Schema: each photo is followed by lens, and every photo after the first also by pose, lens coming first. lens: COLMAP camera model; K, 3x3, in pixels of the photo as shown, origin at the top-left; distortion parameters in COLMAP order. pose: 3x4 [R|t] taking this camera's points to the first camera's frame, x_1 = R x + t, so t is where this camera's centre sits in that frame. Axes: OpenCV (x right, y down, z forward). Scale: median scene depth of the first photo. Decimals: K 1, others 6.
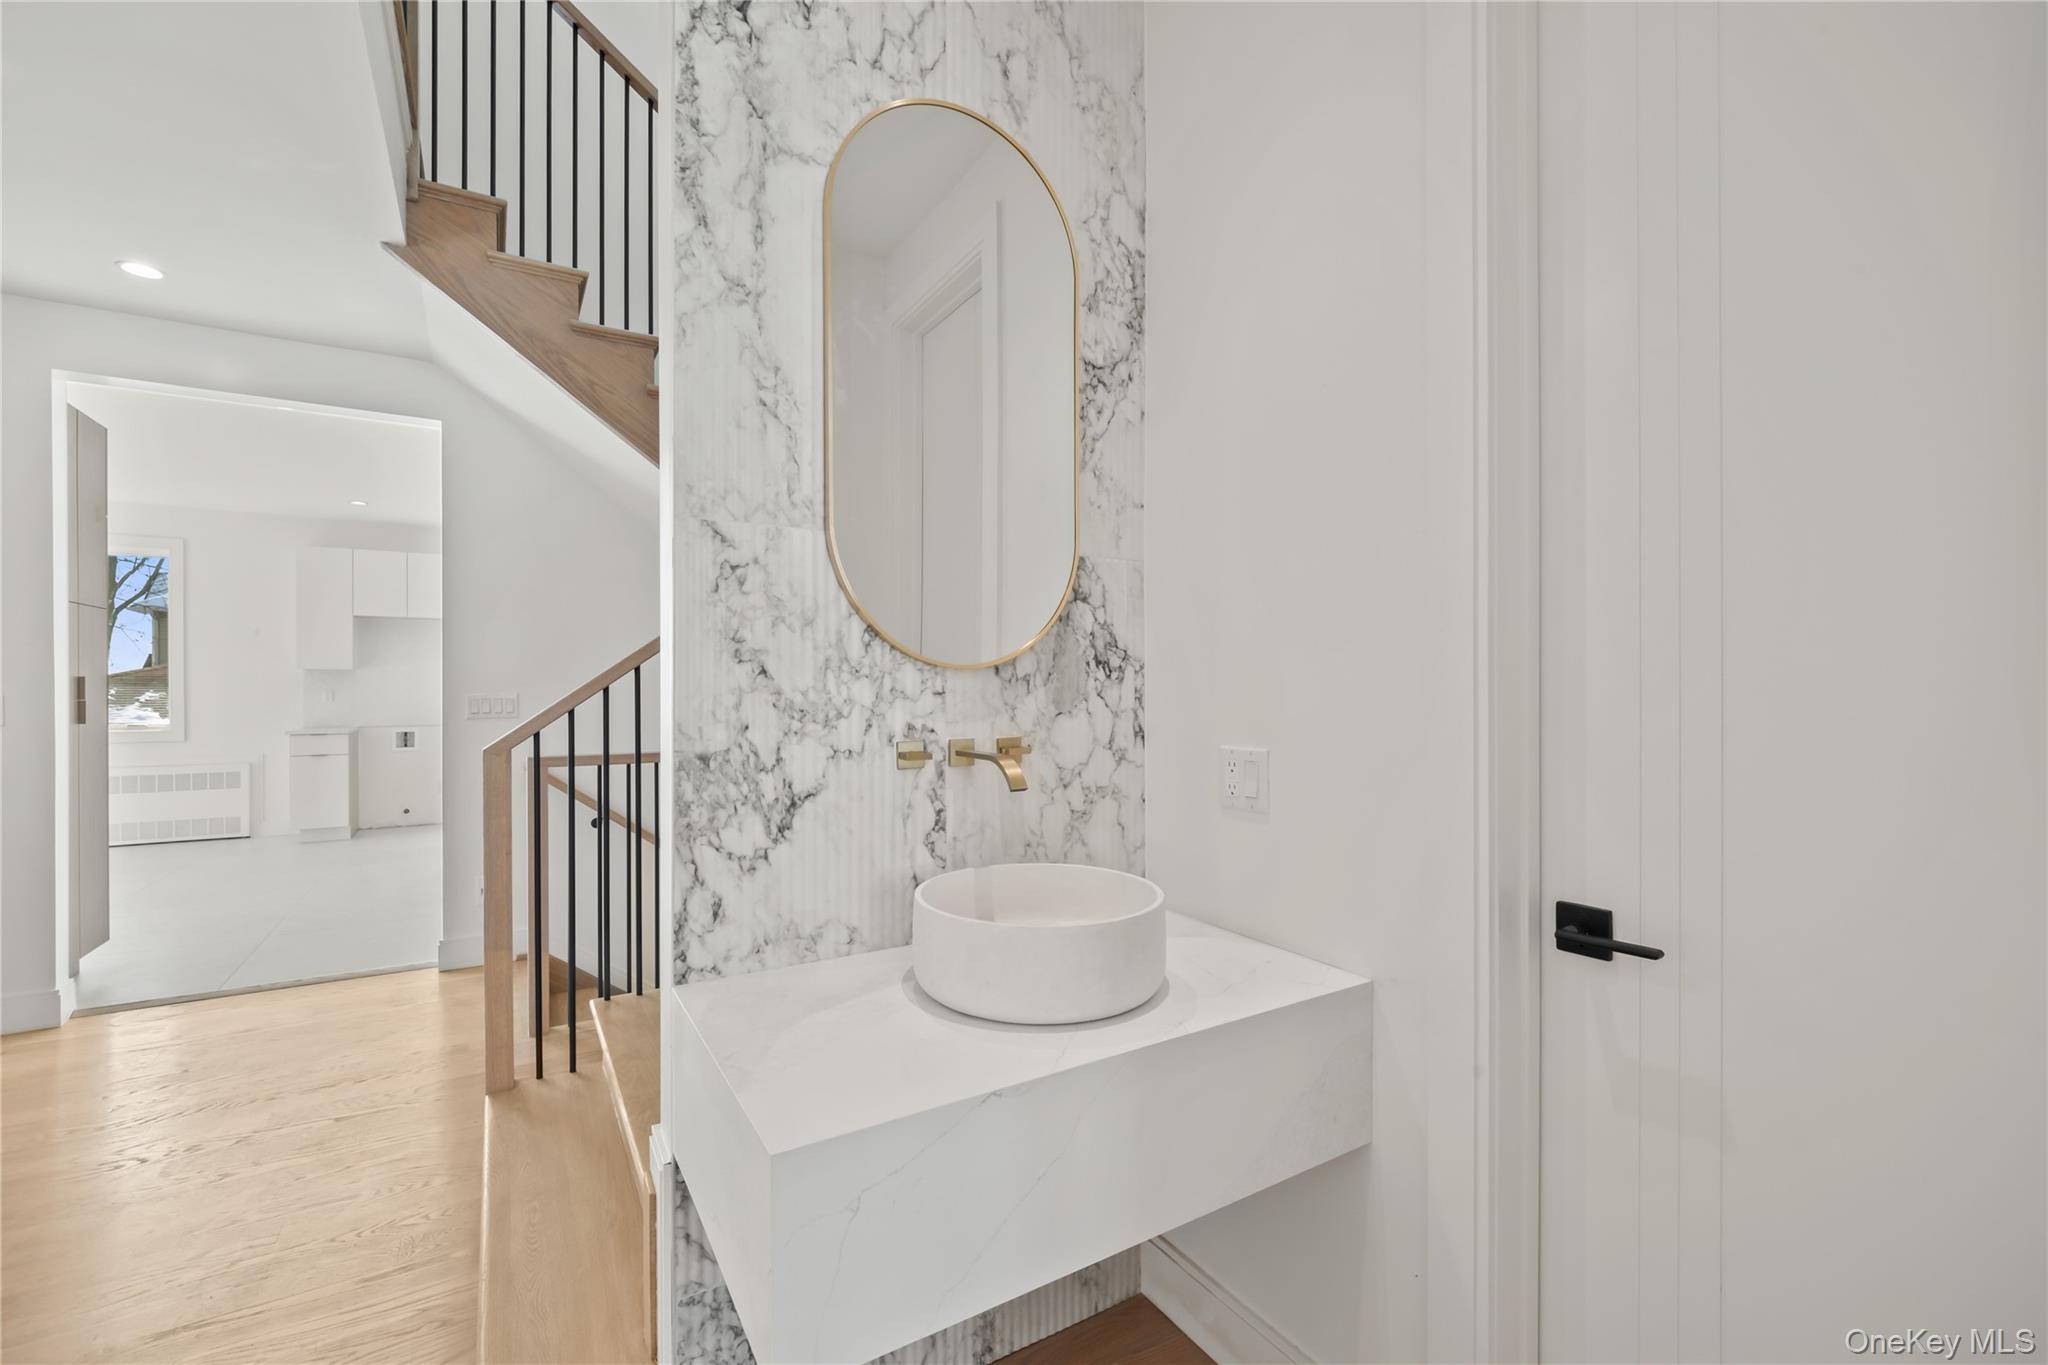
lens RADIAL K [[858.3, 0, 1011.5], [0, 858.3, 683.0], [0, 0, 1]] dist [0.016869, -0.017217]
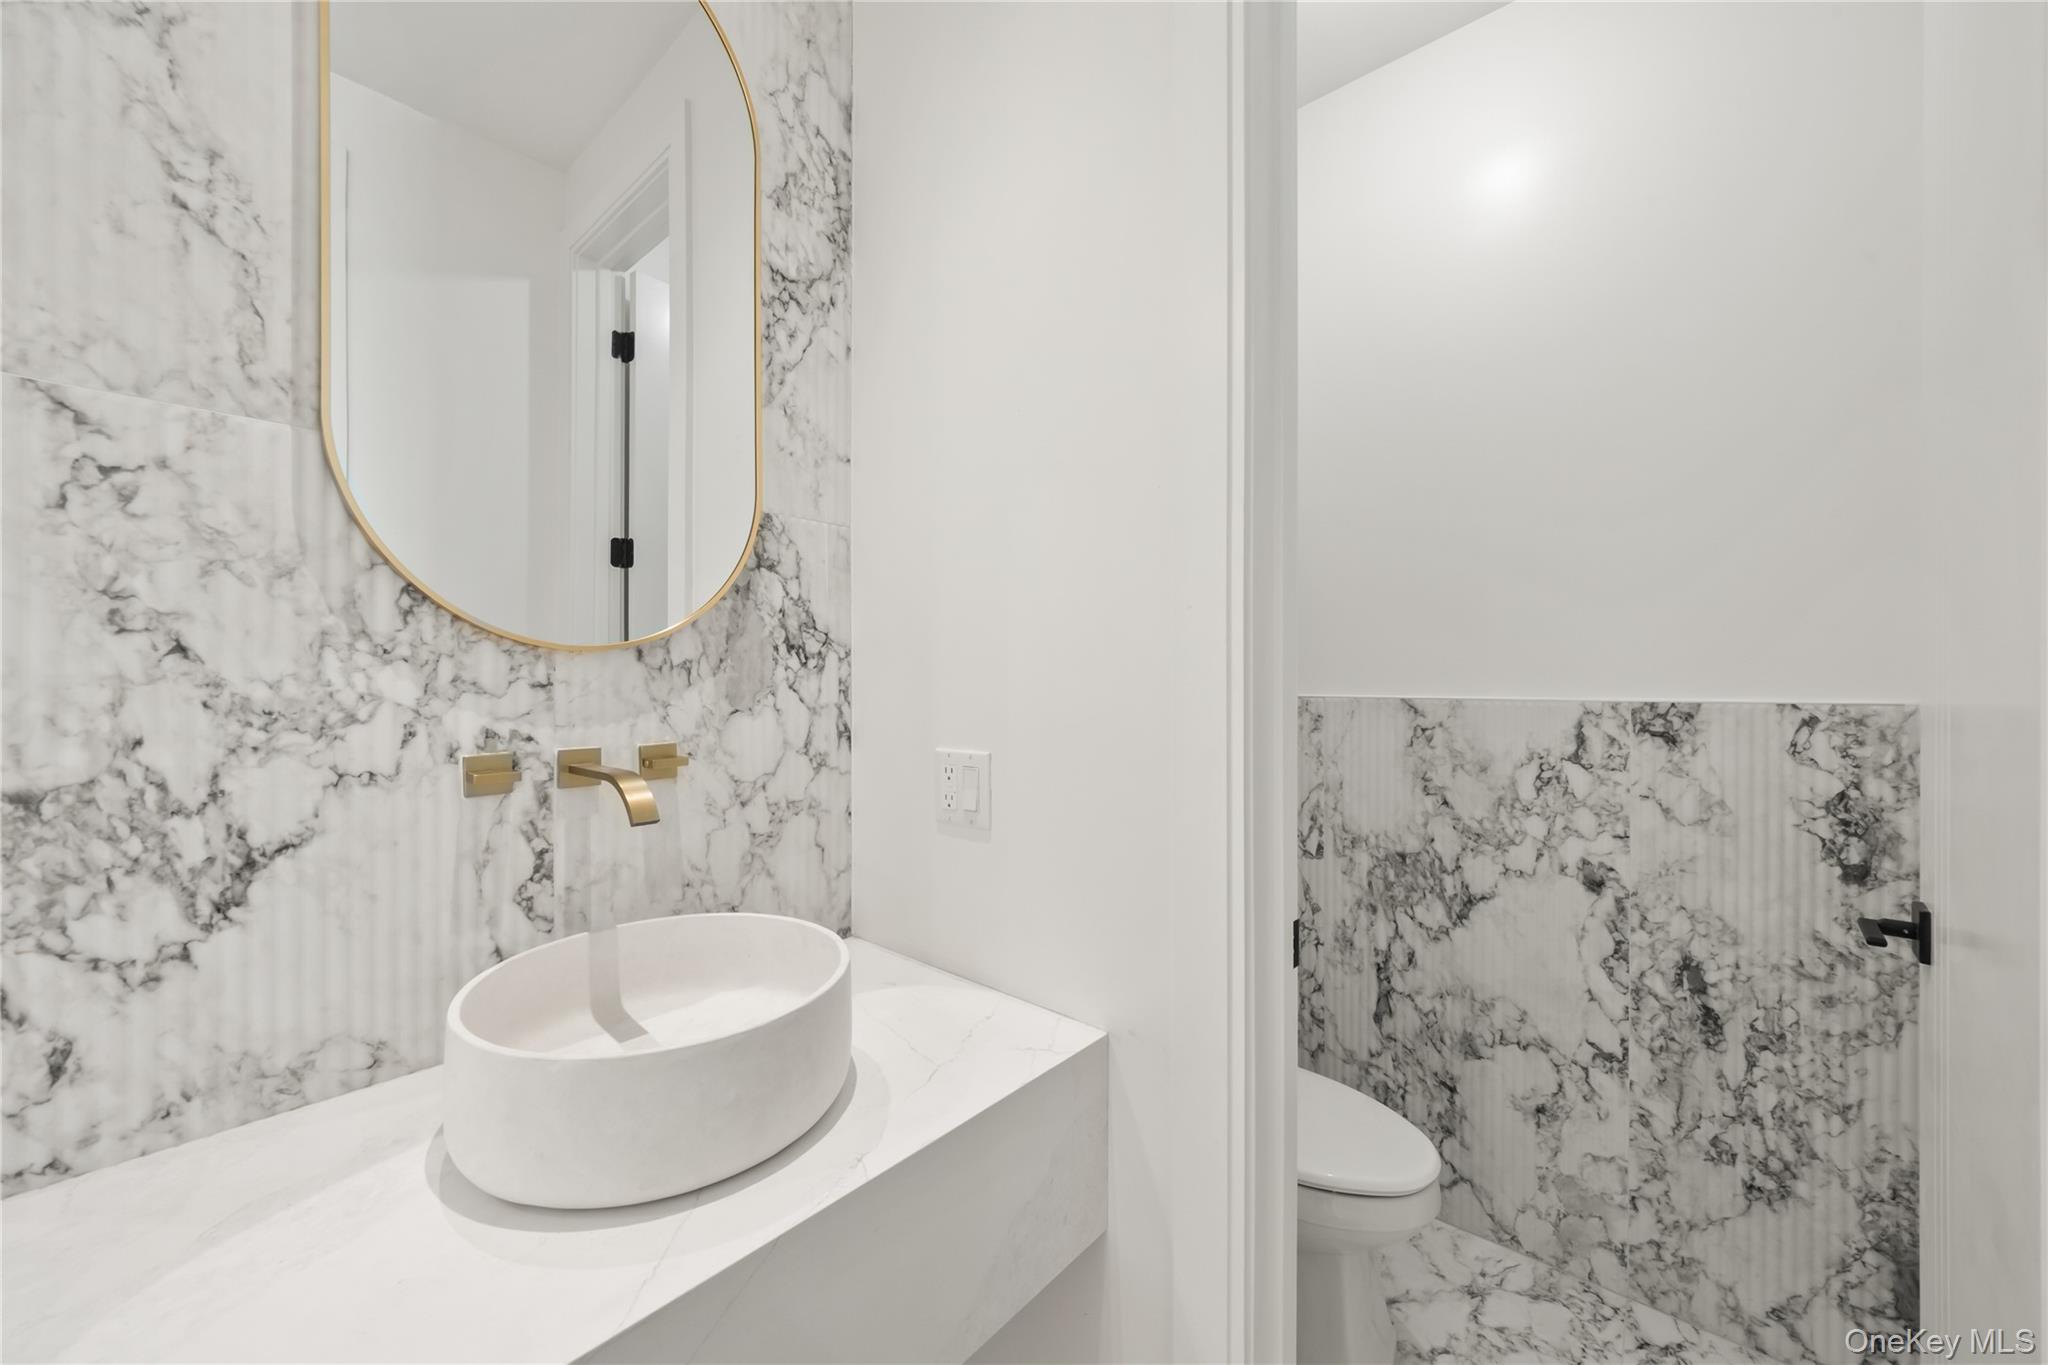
lens RADIAL K [[783.3, 0, 1024.0], [0, 783.3, 682.5], [0, 0, 1]] dist [-0.000761, -0.000444]
pose [[0.950894, -0.000316, 0.309517, 0.094014], [-0.001504, 0.999983, 0.005642, 0.005573], [-0.309513, -0.005830, 0.950877, 0.267266]]
